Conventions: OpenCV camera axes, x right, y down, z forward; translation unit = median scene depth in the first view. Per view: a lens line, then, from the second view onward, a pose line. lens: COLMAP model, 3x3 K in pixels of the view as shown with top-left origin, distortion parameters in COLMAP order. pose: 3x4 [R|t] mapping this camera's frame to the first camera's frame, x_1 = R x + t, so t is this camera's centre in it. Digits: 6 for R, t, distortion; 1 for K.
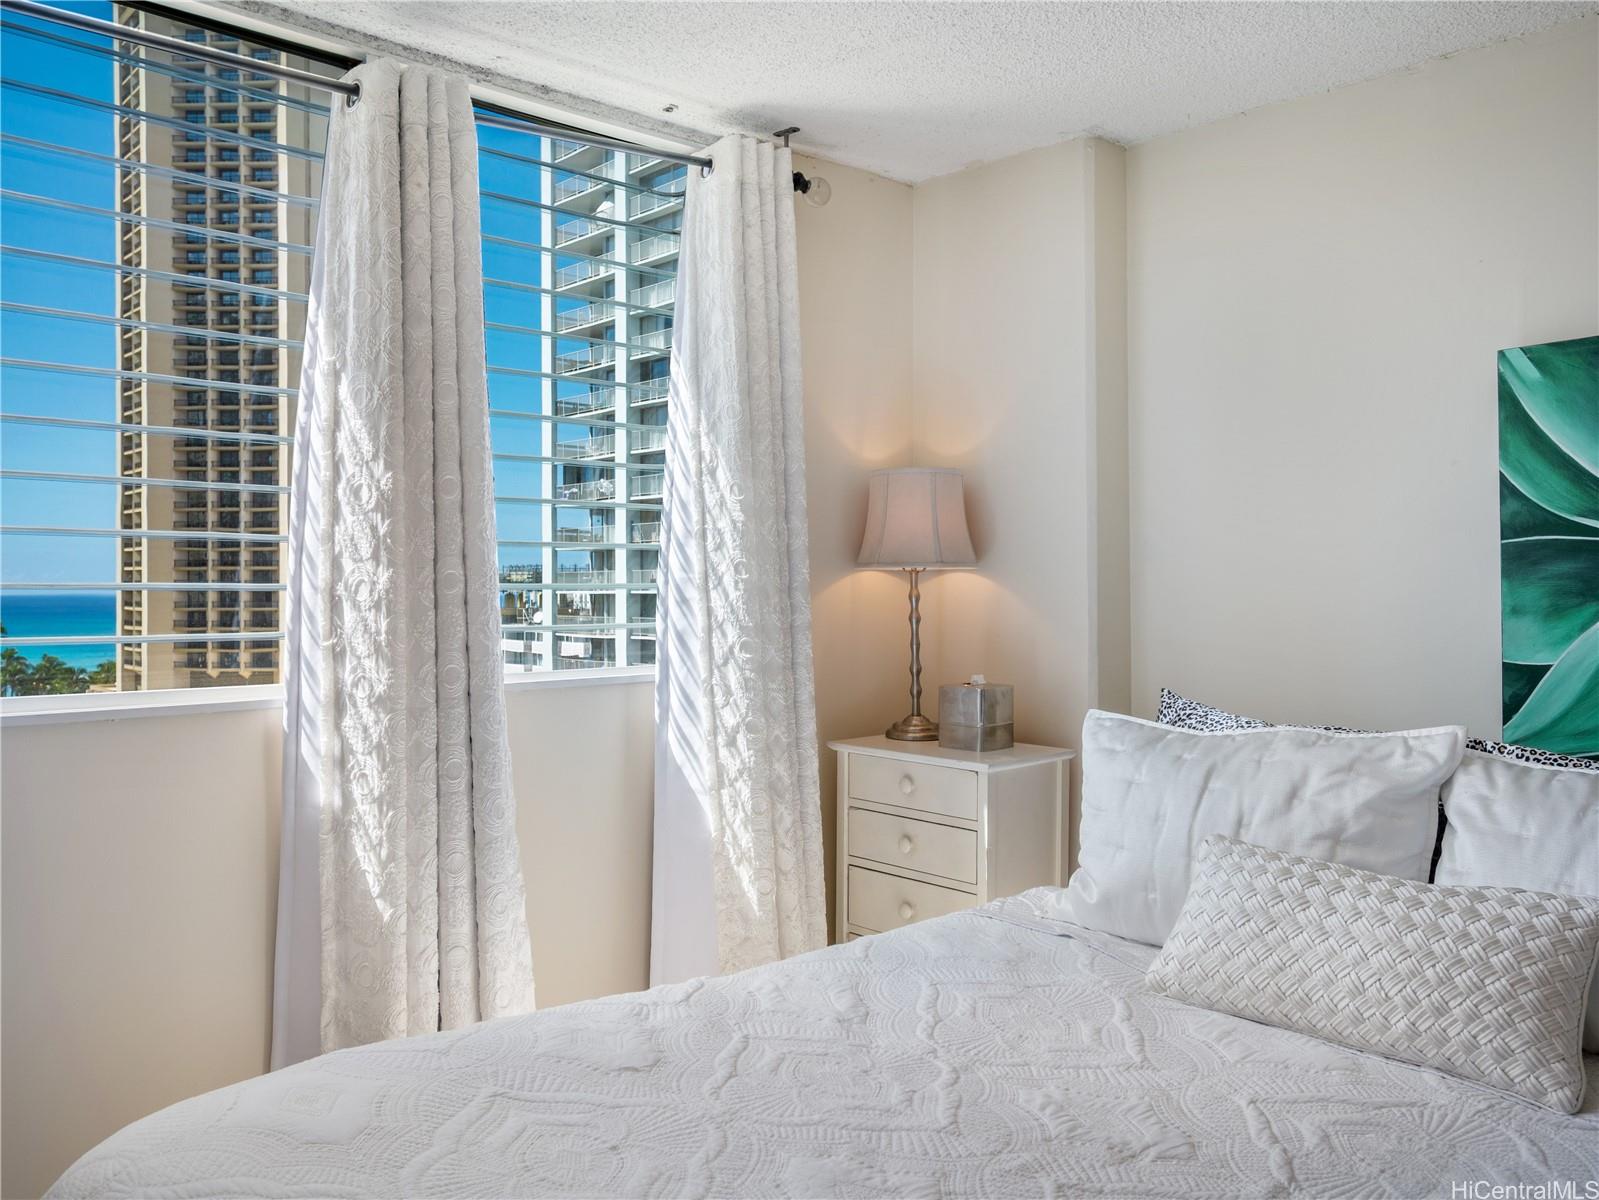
lens RADIAL K [[1305.6, 0, 837.5], [0, 1305.6, 587.2], [0, 0, 1]] dist [0.014619, 0.018126]
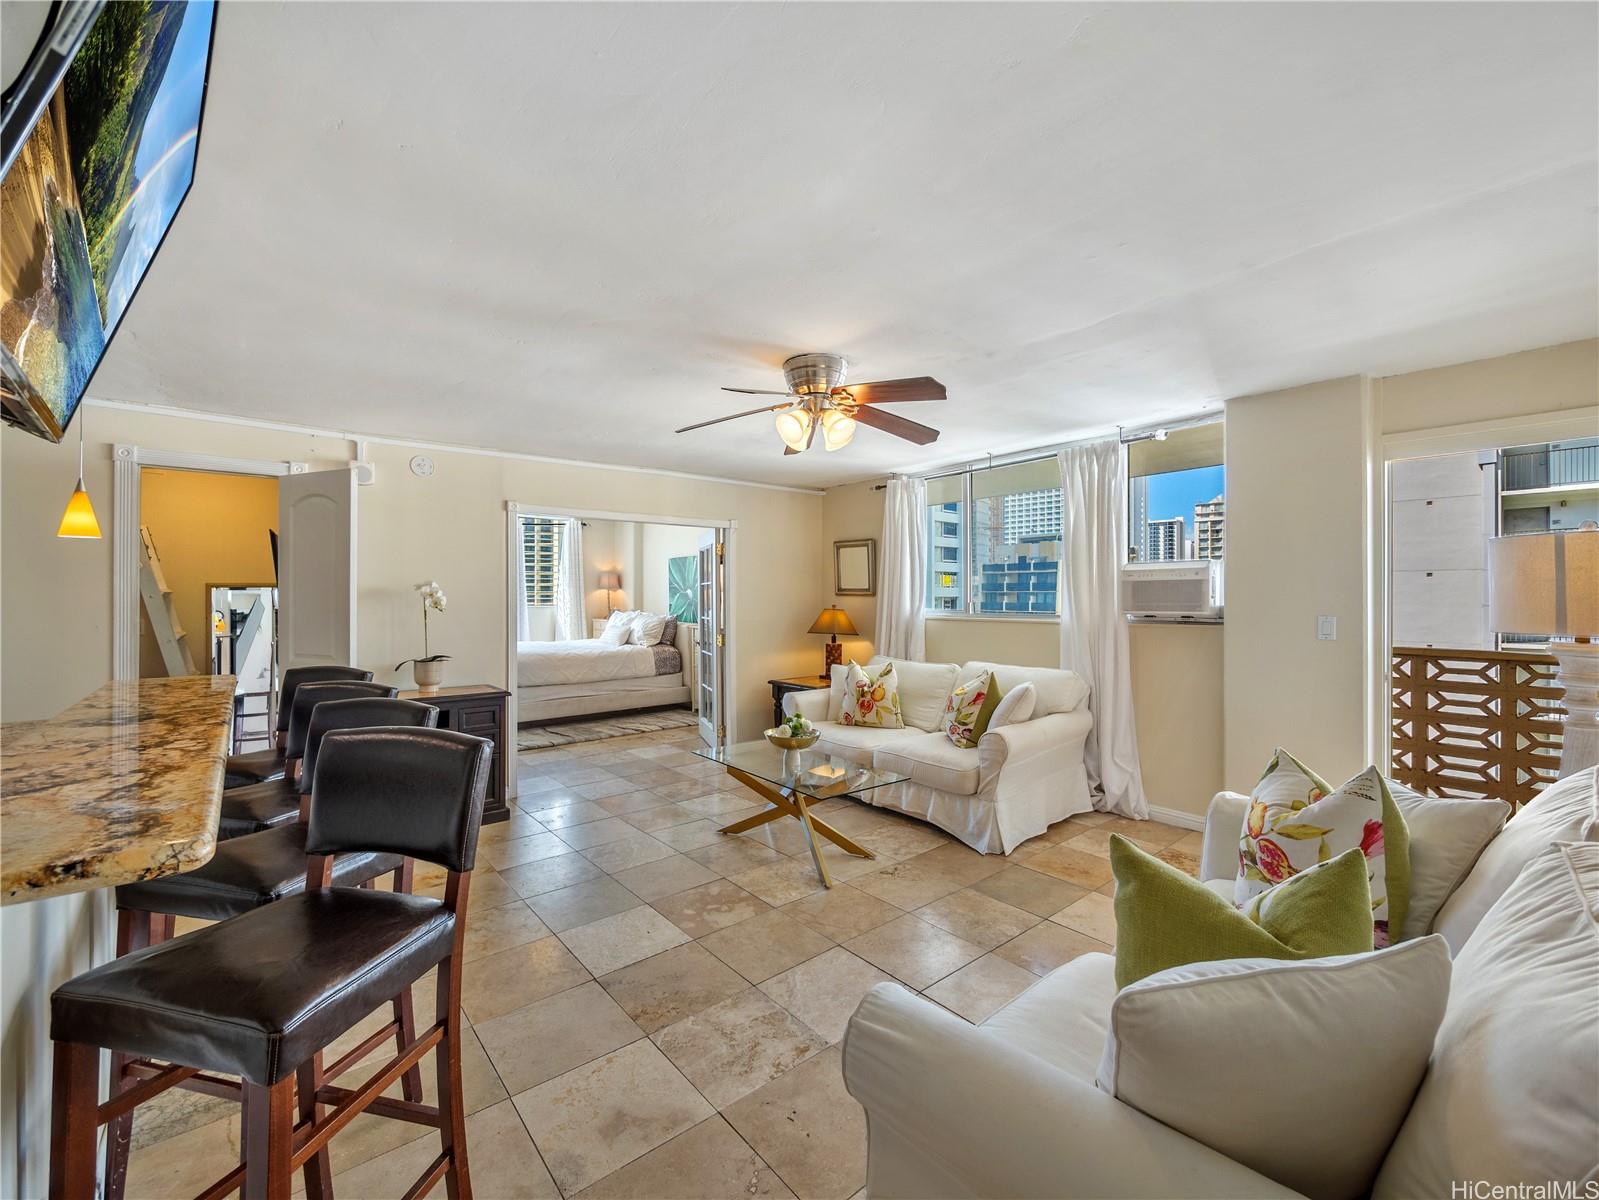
lens RADIAL K [[673.4, 0, 801.7], [0, 673.4, 595.5], [0, 0, 1]] dist [-0.004591, 0.000558]
pose [[0.998525, 0.007869, -0.053713, 1.231477], [-0.007802, 0.999969, 0.001456, 0.002193], [0.053723, -0.001034, 0.998555, -2.187447]]
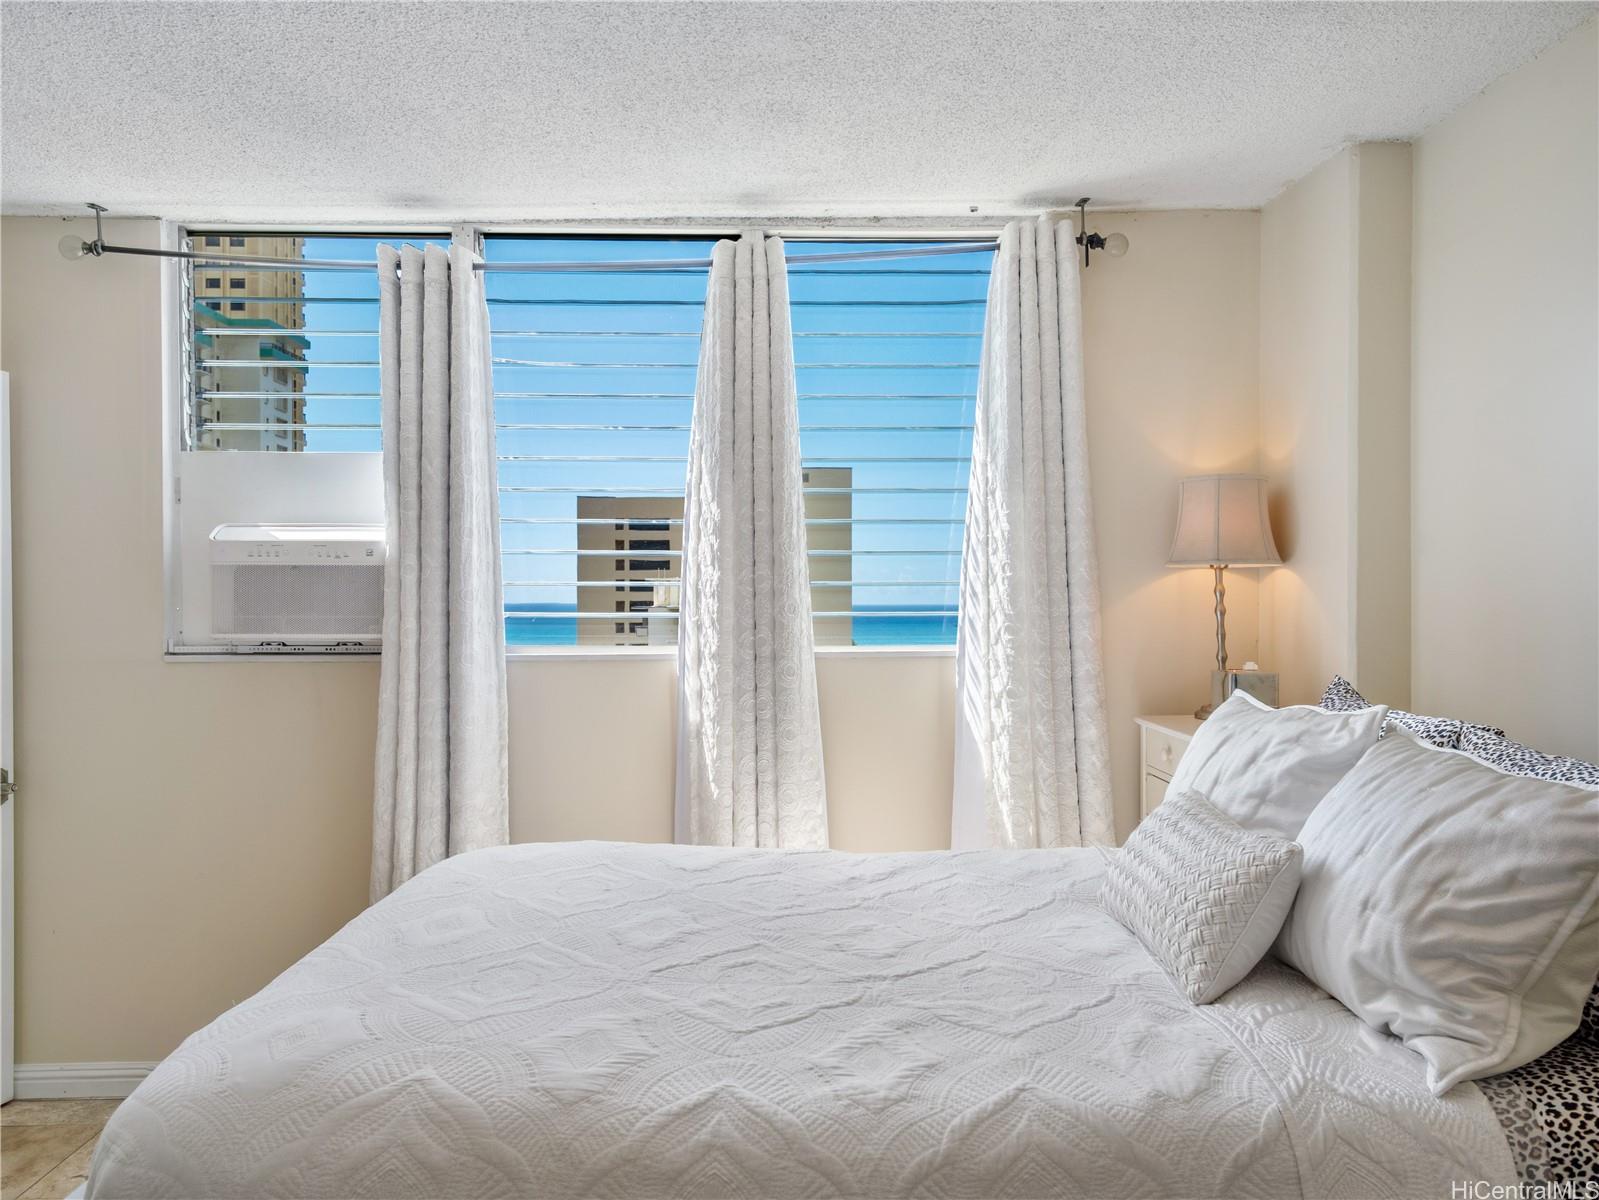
lens RADIAL K [[1305.6, 0, 801.2], [0, 1305.6, 624.4], [0, 0, 1]] dist [0.014619, 0.018126]
pose [[0.750122, 0.012716, -0.661177, 0.616889], [0.001654, 0.999776, 0.021105, 0.013206], [0.661297, -0.016925, 0.749933, -0.079944]]
